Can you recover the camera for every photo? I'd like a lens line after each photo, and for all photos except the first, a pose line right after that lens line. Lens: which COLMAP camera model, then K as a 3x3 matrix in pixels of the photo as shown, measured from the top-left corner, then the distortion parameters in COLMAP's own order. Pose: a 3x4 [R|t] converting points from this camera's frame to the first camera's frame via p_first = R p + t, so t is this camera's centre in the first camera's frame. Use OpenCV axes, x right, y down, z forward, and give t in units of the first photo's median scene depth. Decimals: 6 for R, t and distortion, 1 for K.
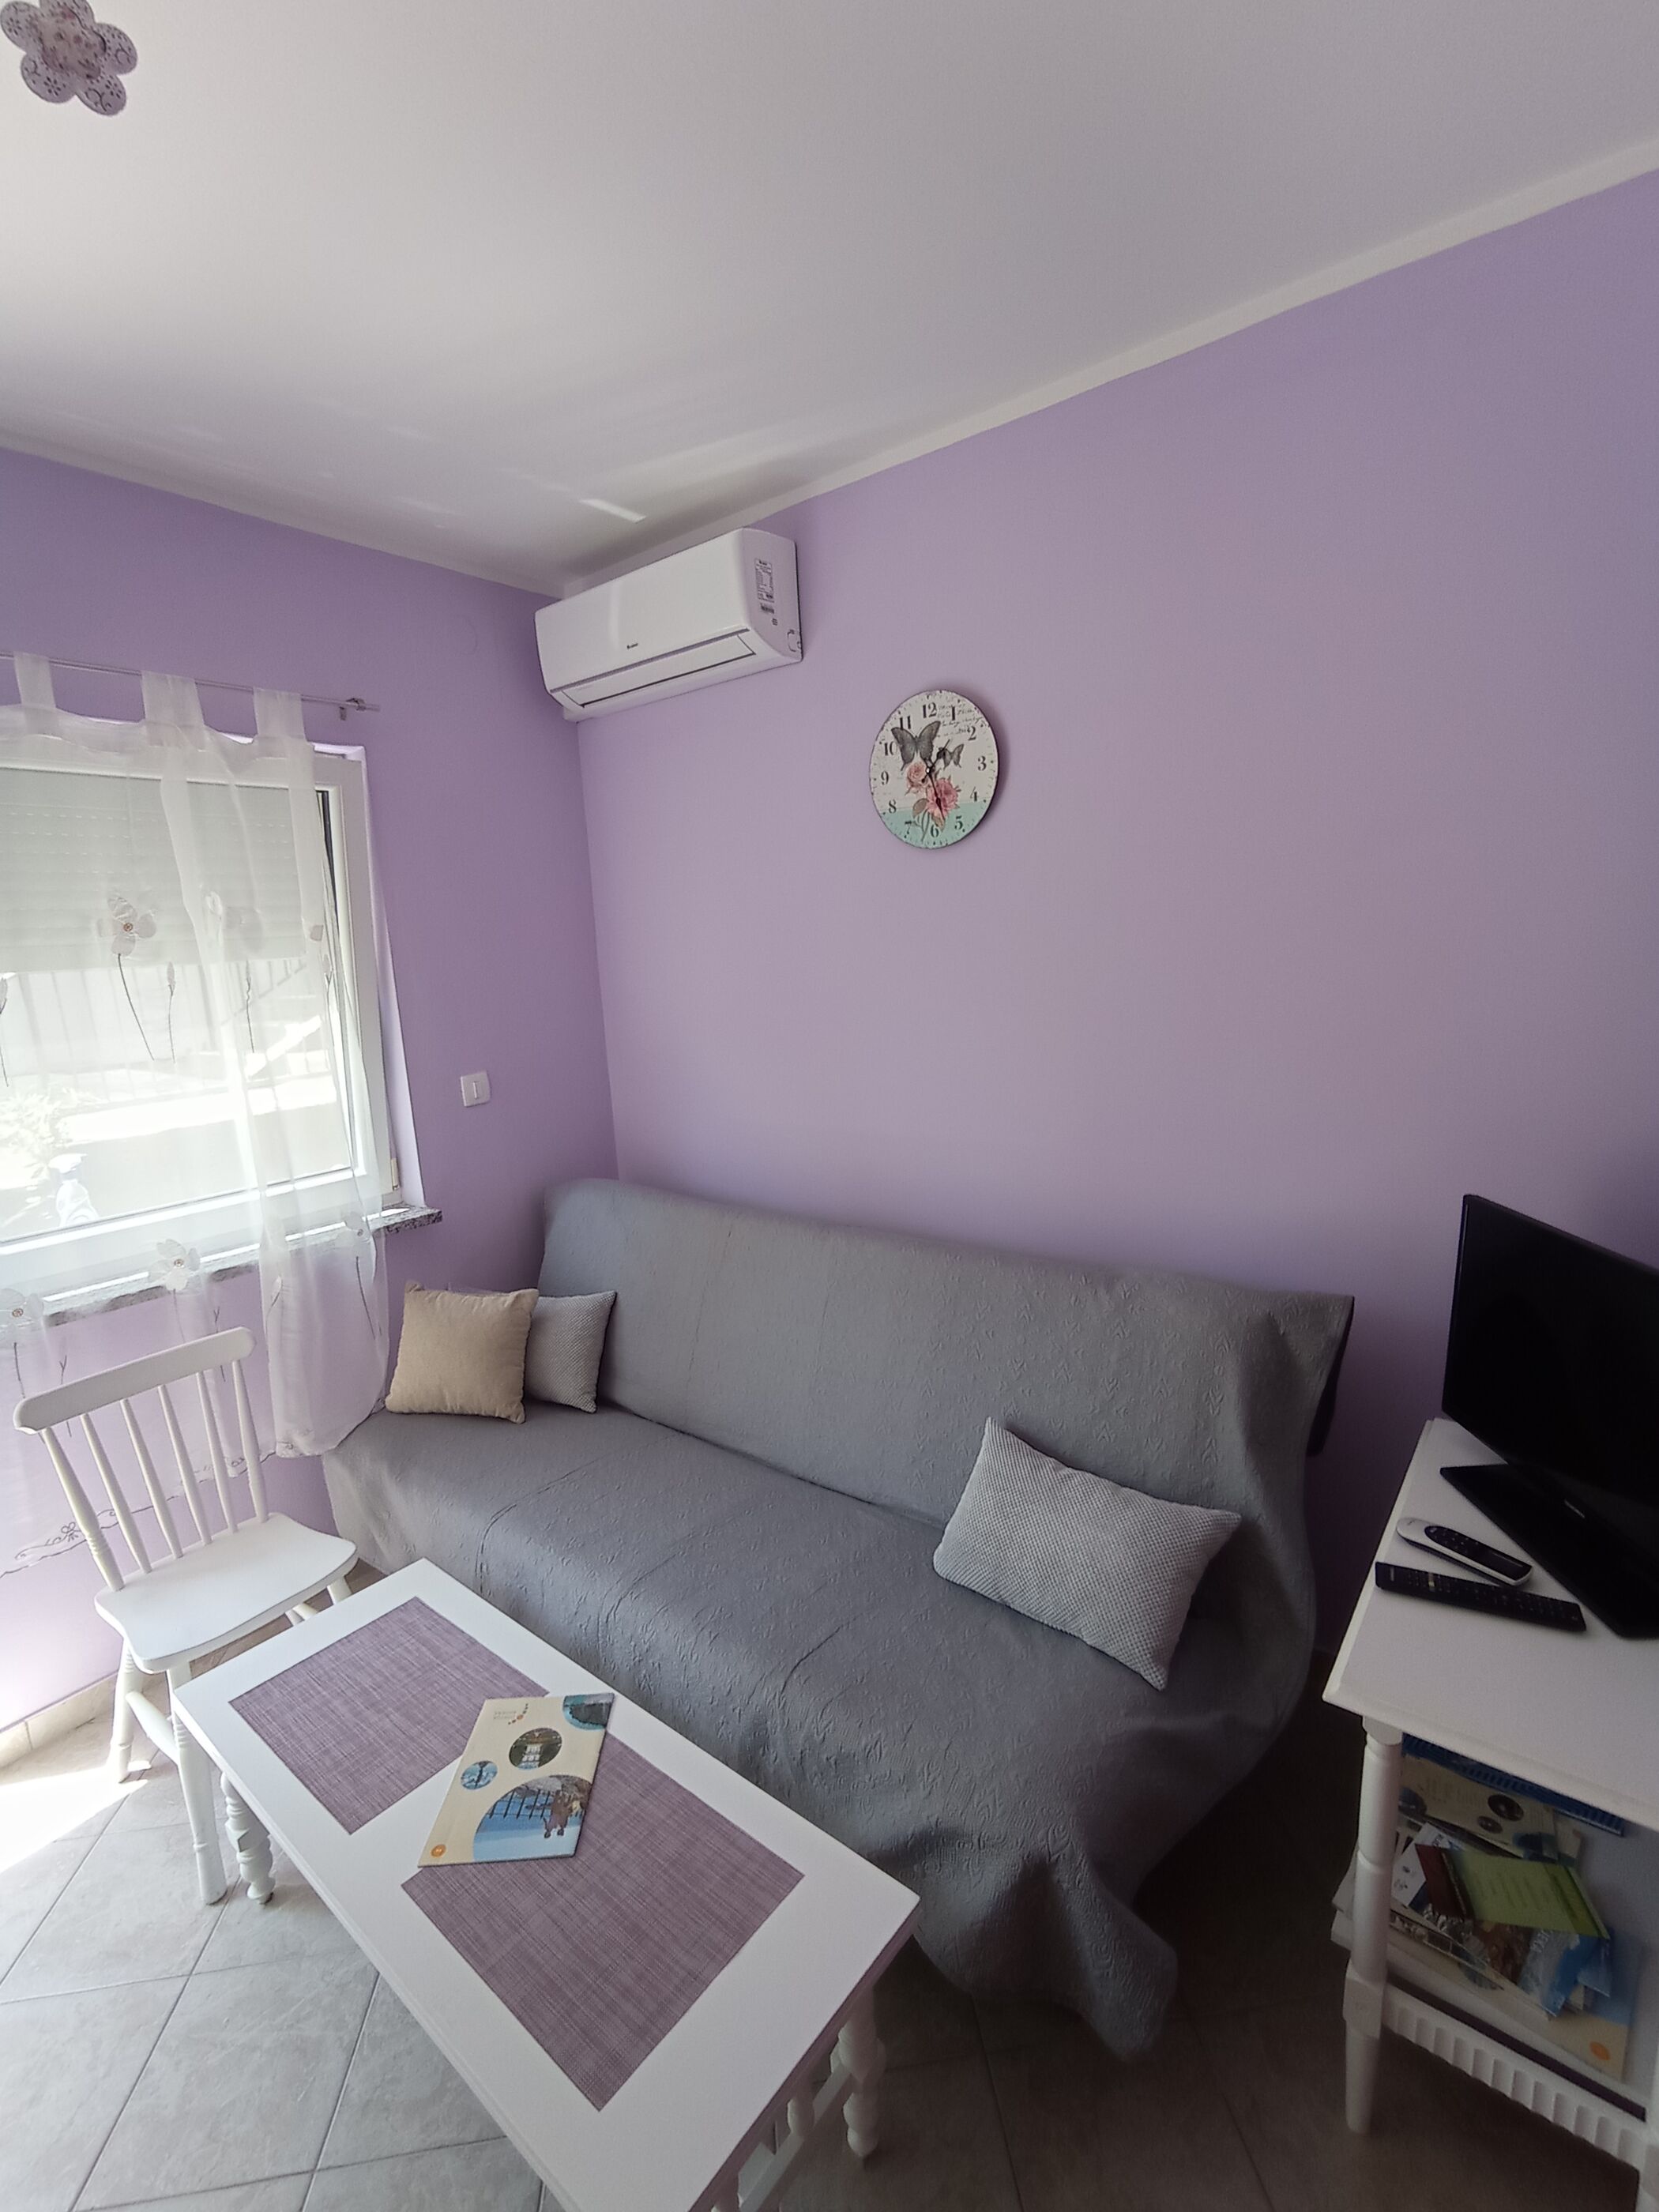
lens RADIAL K [[1010.2, 0, 843.6], [0, 1010.2, 1130.1], [0, 0, 1]] dist [-0.032397, 0.014599]
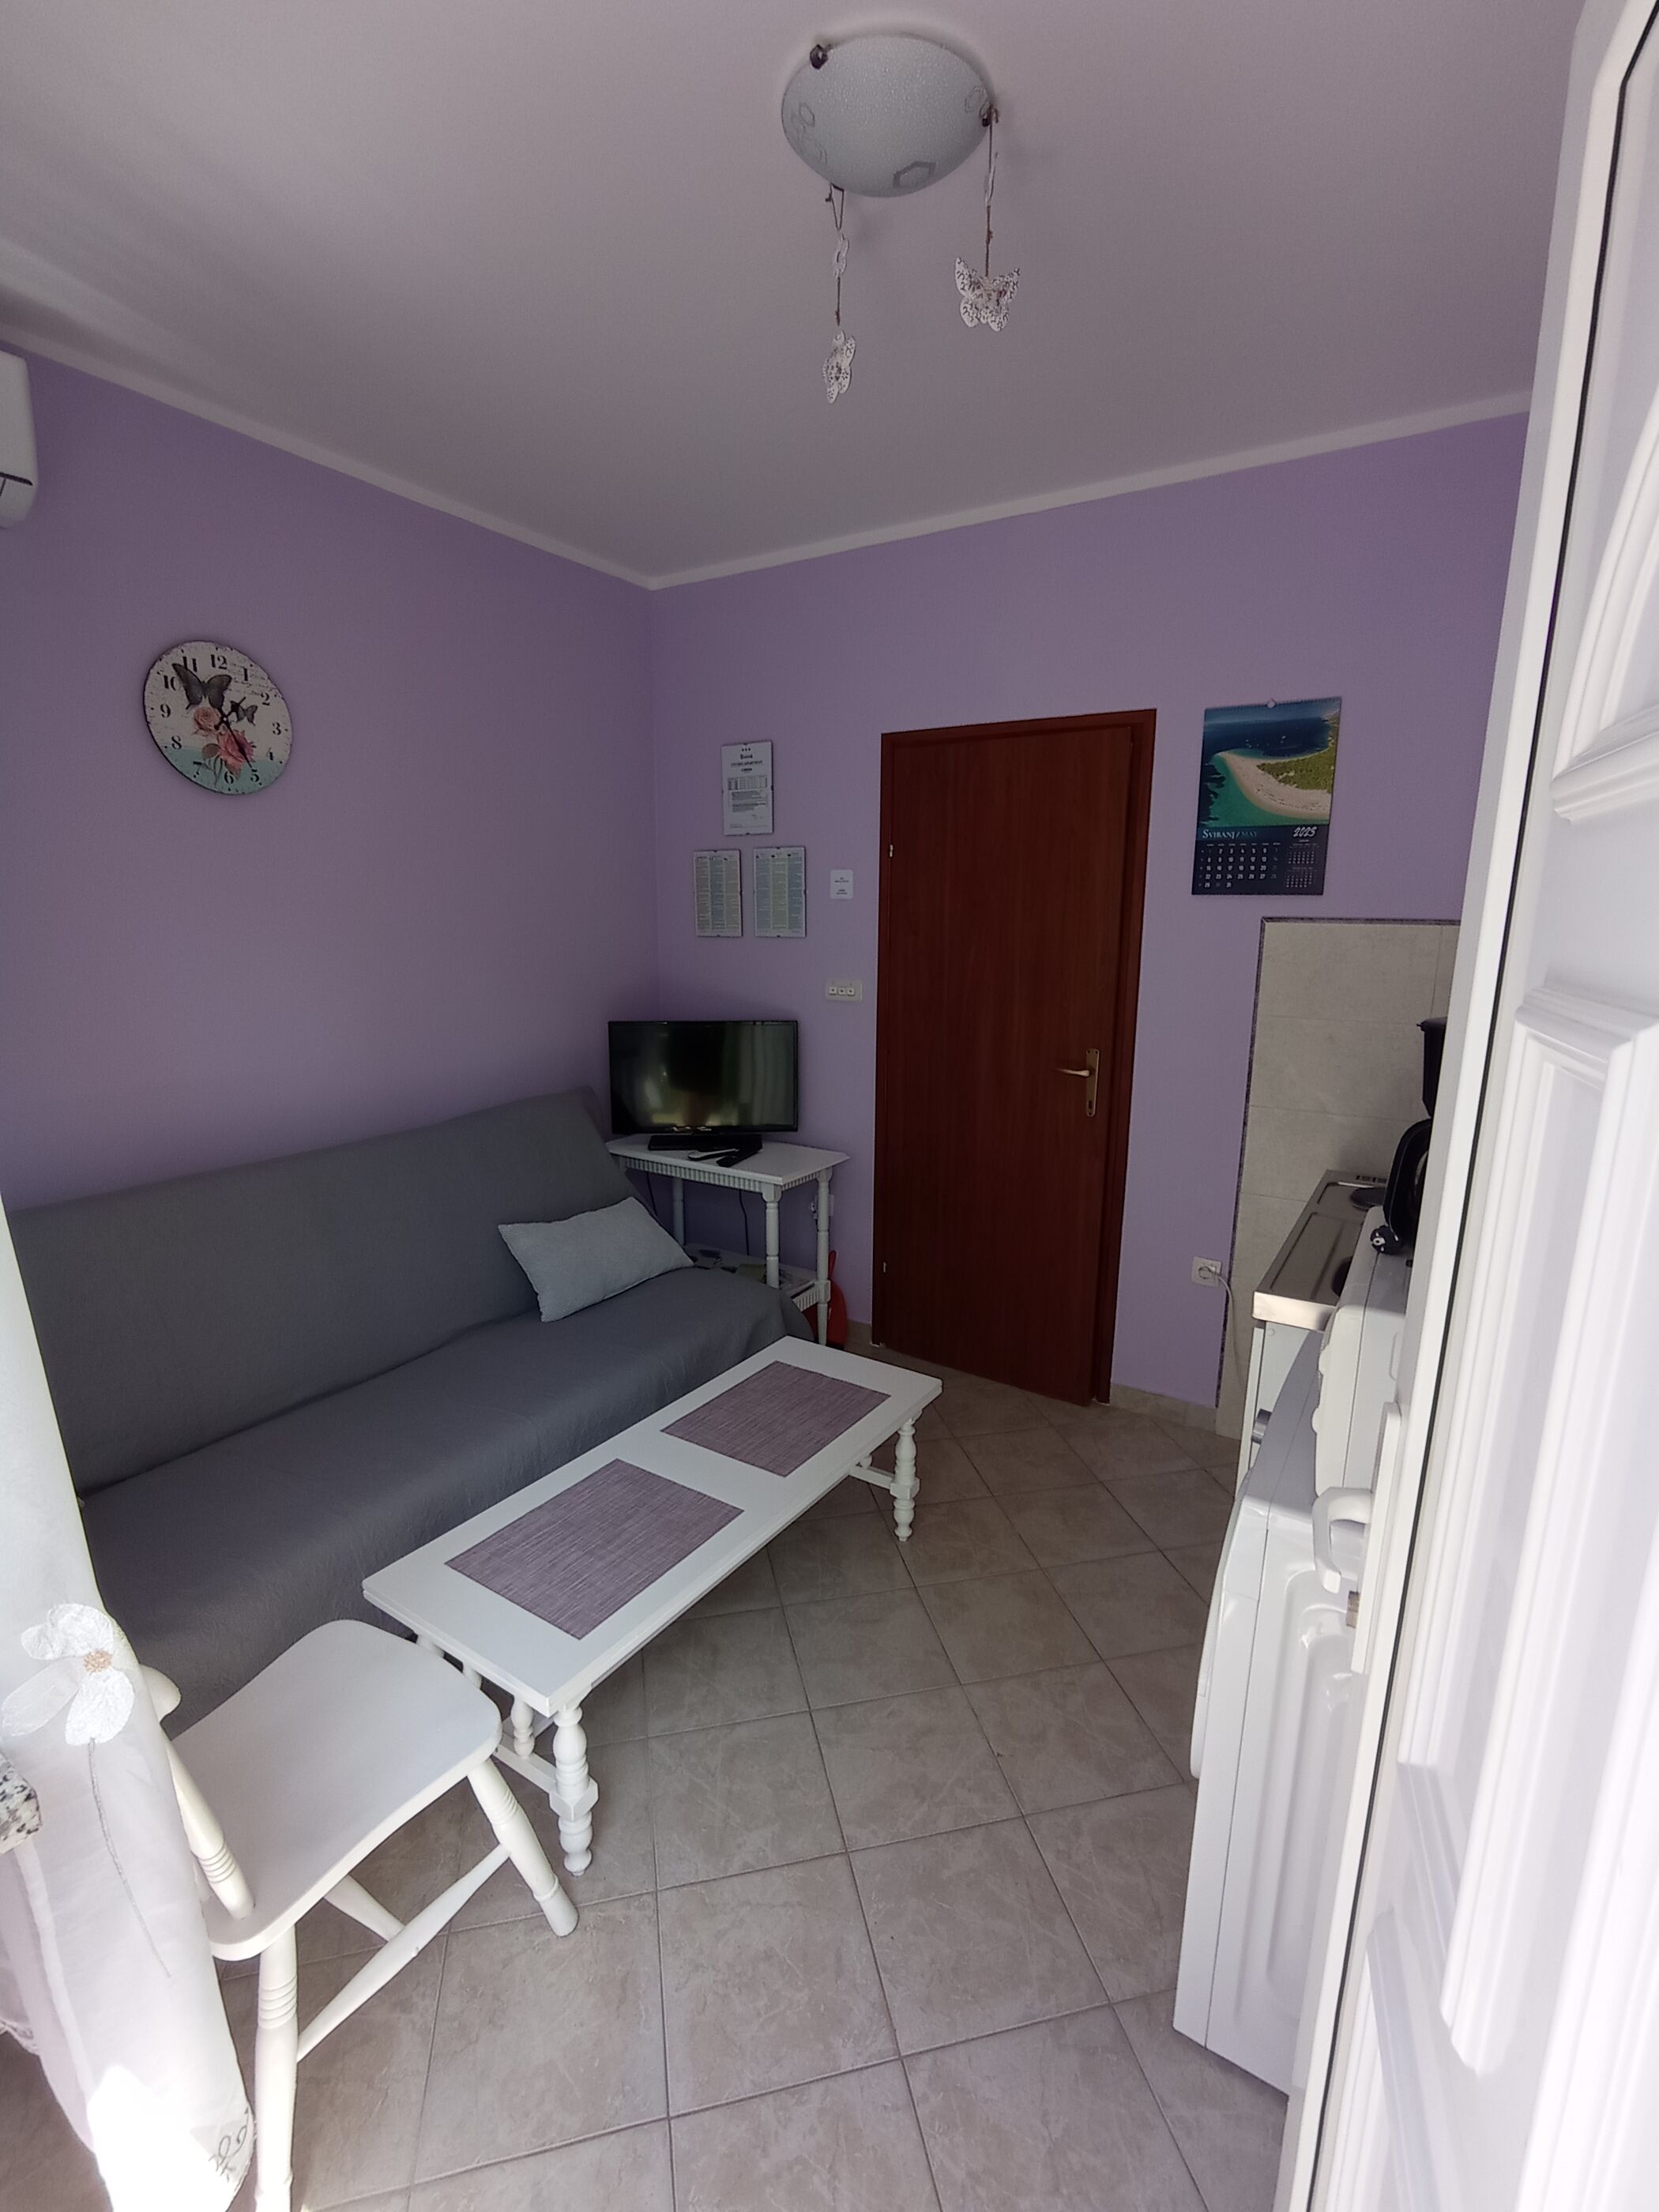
lens RADIAL K [[1008.5, 0, 829.4], [0, 1008.5, 1143.1], [0, 0, 1]] dist [-0.059713, 0.040582]
pose [[-0.103261, -0.176009, 0.978958, -1.104219], [0.194207, 0.961708, 0.193393, -0.005230], [-0.975511, 0.210090, -0.065124, 0.550909]]
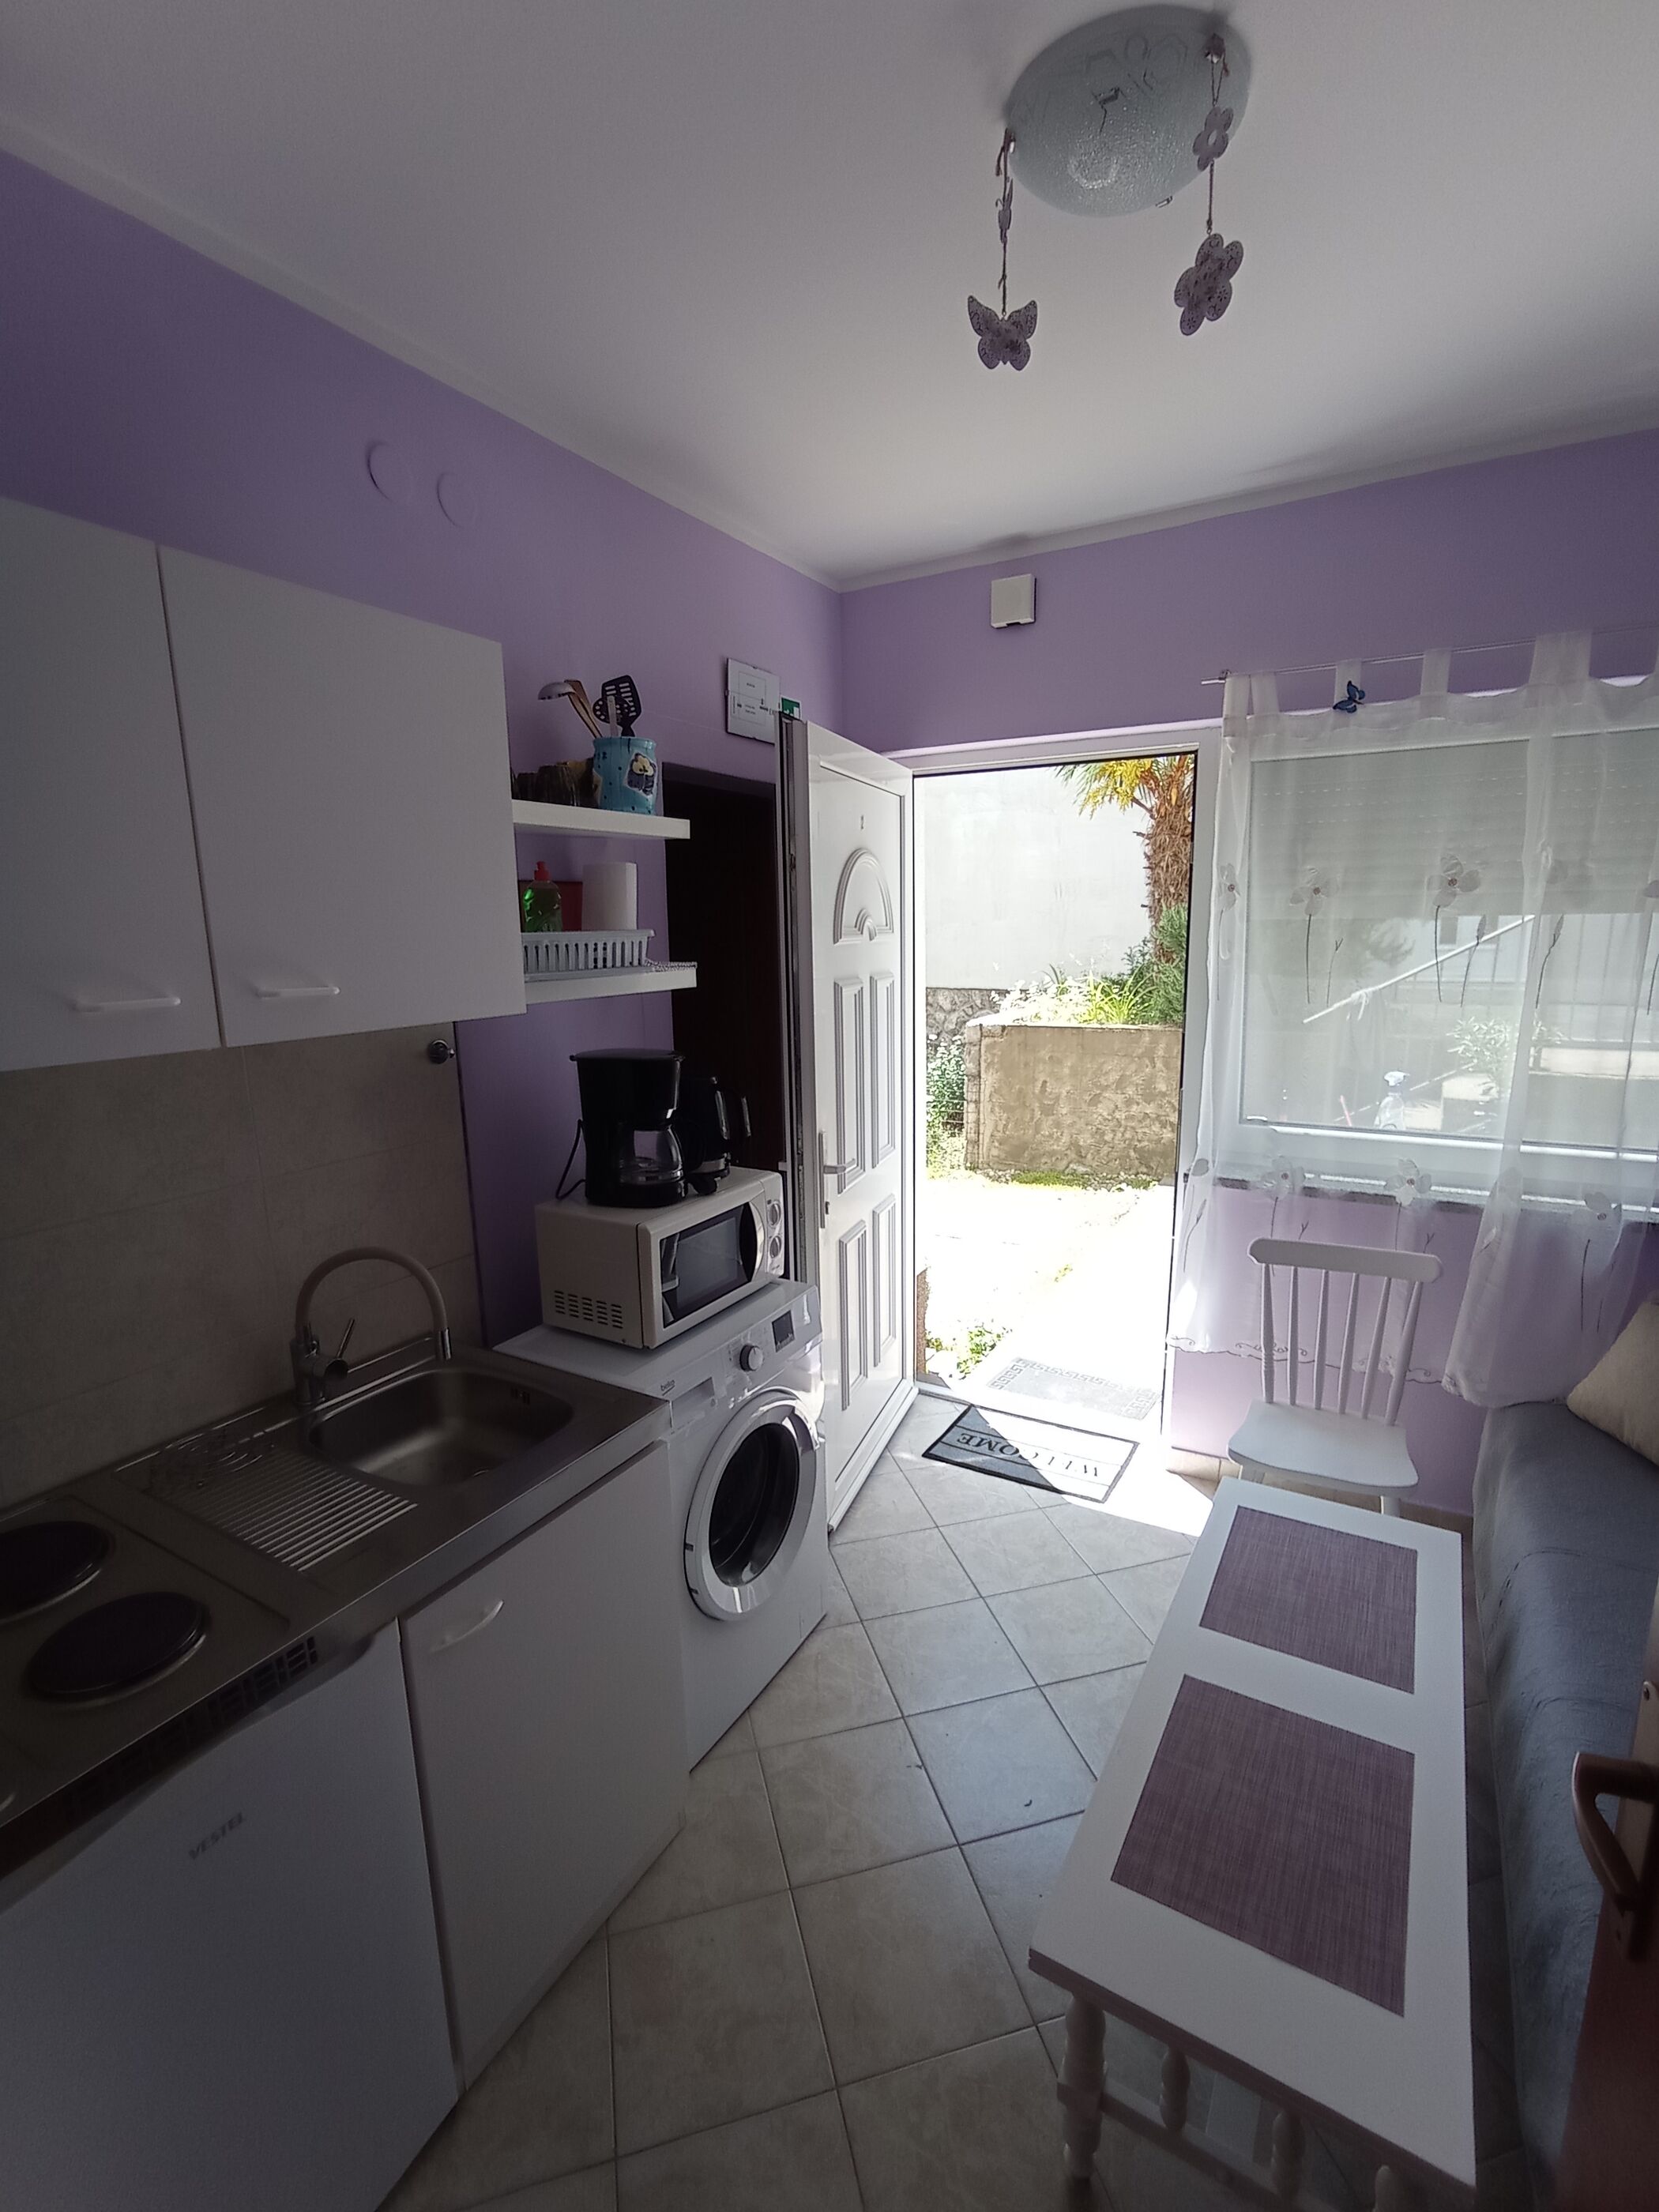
lens RADIAL K [[1008.5, 0, 829.4], [0, 1008.5, 1143.1], [0, 0, 1]] dist [-0.059713, 0.040582]
pose [[0.142407, 0.264396, -0.953842, 0.298292], [-0.182448, 0.954163, 0.237246, -0.055446], [0.972848, 0.140241, 0.184118, 0.142527]]
